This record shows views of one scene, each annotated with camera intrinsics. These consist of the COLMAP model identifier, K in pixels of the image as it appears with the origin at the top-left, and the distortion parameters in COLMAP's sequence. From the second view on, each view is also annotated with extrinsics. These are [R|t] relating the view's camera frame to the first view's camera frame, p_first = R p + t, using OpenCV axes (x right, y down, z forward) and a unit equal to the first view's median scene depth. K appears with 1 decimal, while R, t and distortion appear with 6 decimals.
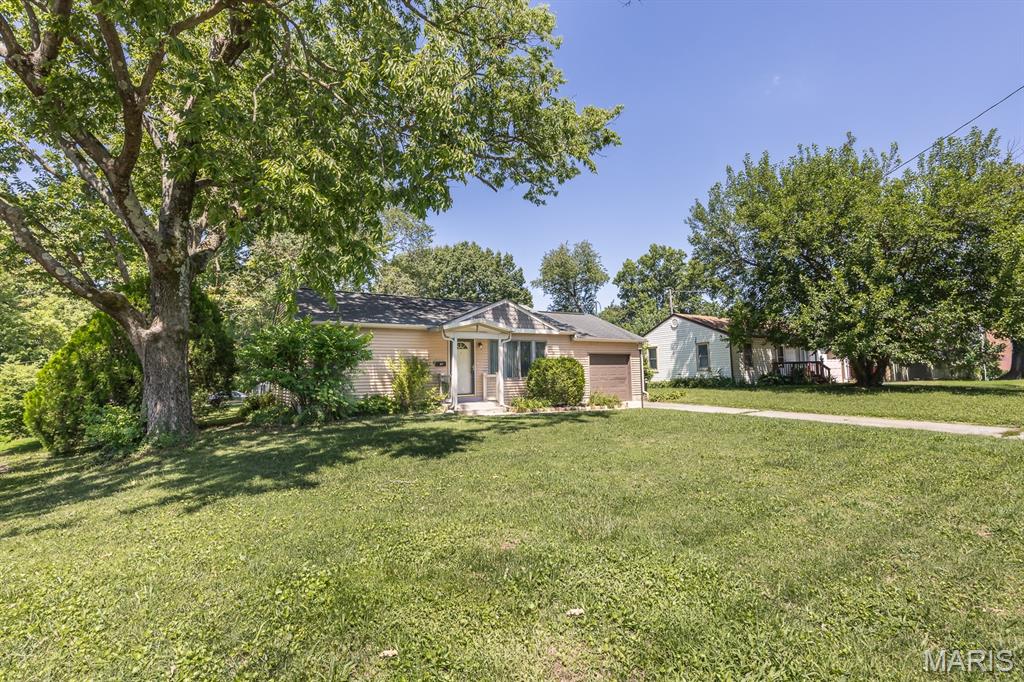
lens RADIAL K [[400.7, 0, 512.1], [0, 400.7, 339.4], [0, 0, 1]] dist [0.001820, -0.000157]
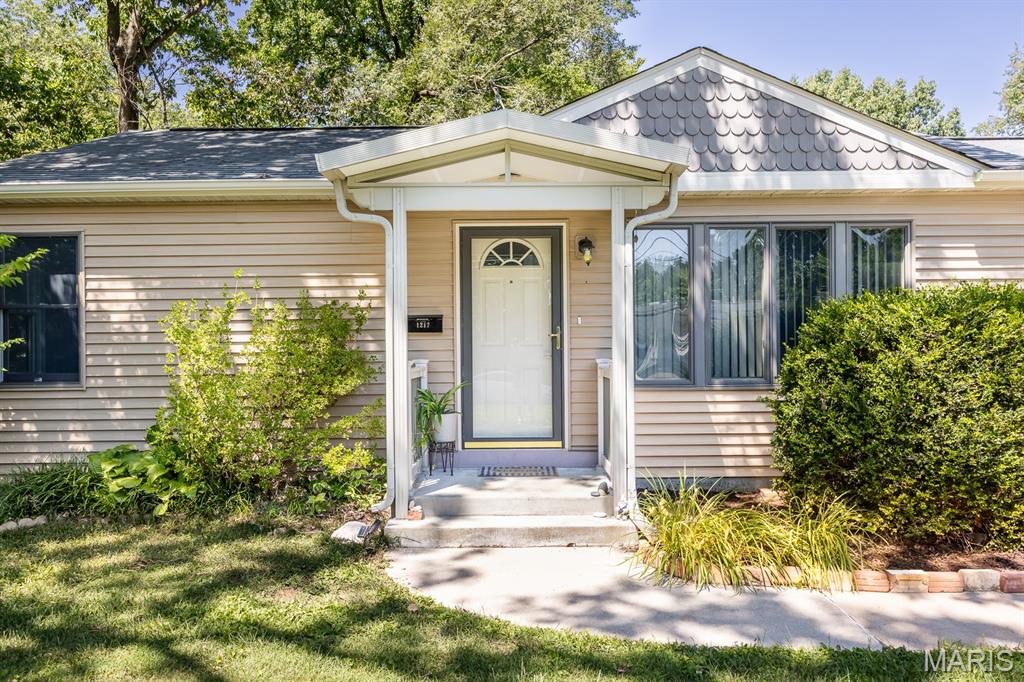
lens RADIAL K [[731.1, 0, 512.5], [0, 731.1, 340.0], [0, 0, 1]] dist [-0.000757, 0.000733]
pose [[0.867408, 0.010665, -0.497484, 0.103926], [0.033104, 0.996318, 0.079080, 0.032353], [0.496496, -0.085063, 0.863861, 0.546439]]
